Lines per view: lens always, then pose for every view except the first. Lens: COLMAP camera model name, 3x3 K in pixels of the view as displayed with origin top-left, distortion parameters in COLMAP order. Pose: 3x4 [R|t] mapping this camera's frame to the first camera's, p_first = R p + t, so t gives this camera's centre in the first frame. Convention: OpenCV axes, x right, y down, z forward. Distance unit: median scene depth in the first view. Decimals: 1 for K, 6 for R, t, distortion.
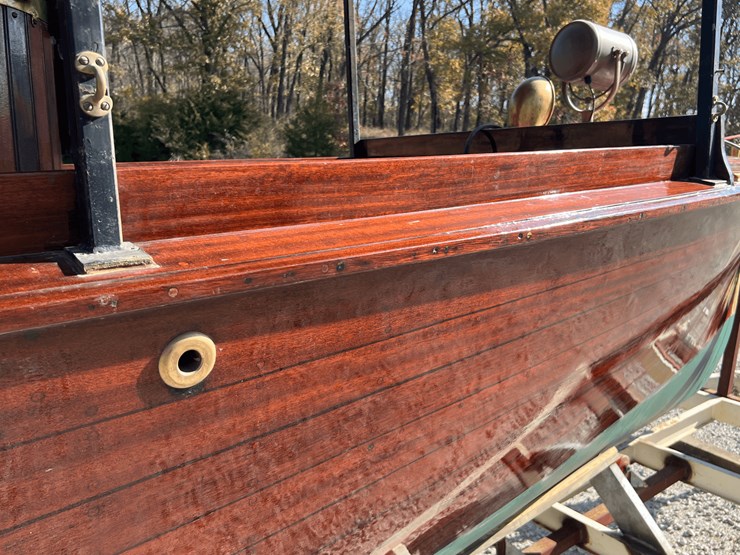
lens RADIAL K [[684.4, 0, 370.0], [0, 684.4, 277.5], [0, 0, 1]] dist [0.130579, -0.251715]
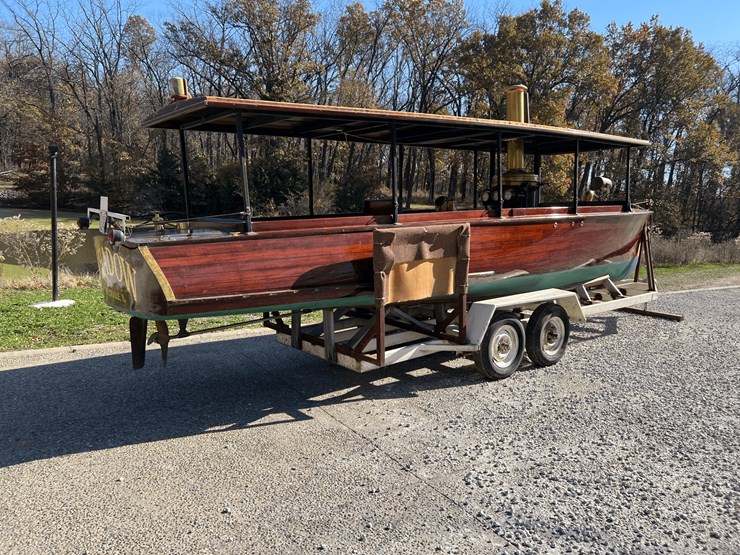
lens RADIAL K [[684.4, 0, 370.0], [0, 684.4, 277.5], [0, 0, 1]] dist [0.130579, -0.251715]
pose [[0.997096, -0.000142, 0.076156, -0.271639], [0.005901, 0.997136, -0.075397, 0.108040], [-0.075927, 0.075628, 0.994241, -0.588856]]
